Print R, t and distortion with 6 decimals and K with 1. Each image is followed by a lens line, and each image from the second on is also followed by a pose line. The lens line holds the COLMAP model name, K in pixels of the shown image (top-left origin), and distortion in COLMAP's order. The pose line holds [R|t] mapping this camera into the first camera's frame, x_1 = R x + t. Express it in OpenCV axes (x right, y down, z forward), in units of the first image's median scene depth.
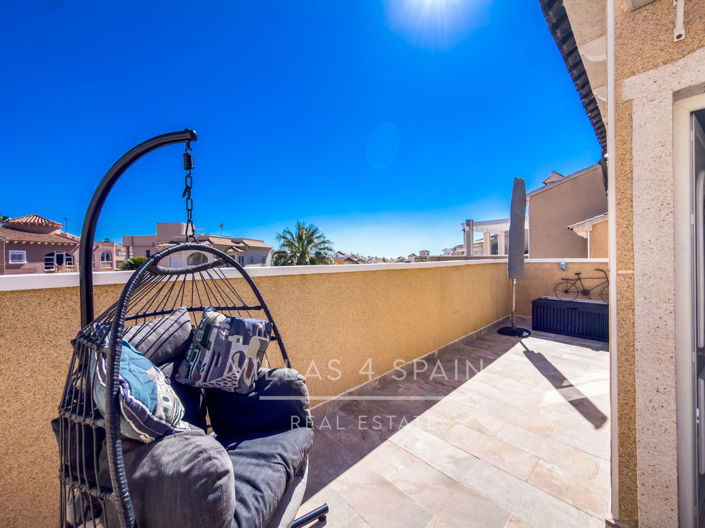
lens RADIAL K [[286.8, 0, 346.9], [0, 286.8, 259.5], [0, 0, 1]] dist [-0.001561, -0.001076]
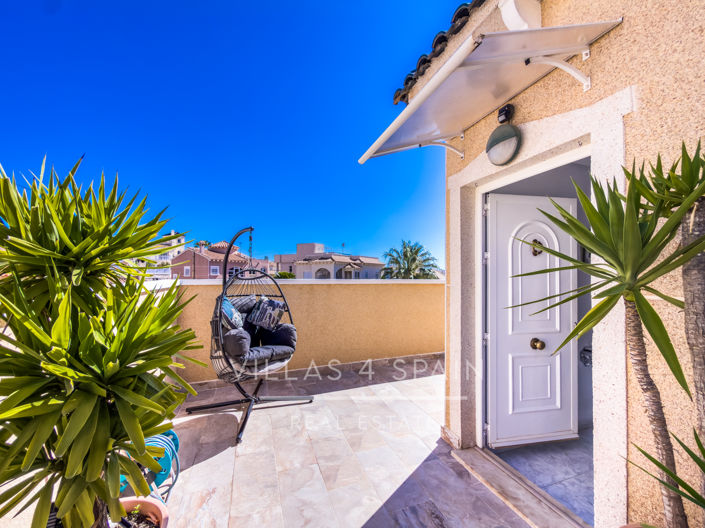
lens RADIAL K [[286.8, 0, 345.0], [0, 286.8, 273.9], [0, 0, 1]] dist [-0.001561, -0.001076]
pose [[0.907593, 0.015827, -0.419552, 0.361649], [-0.017866, 0.999840, -0.000933, -0.005728], [0.419470, 0.008342, 0.907731, -0.280248]]
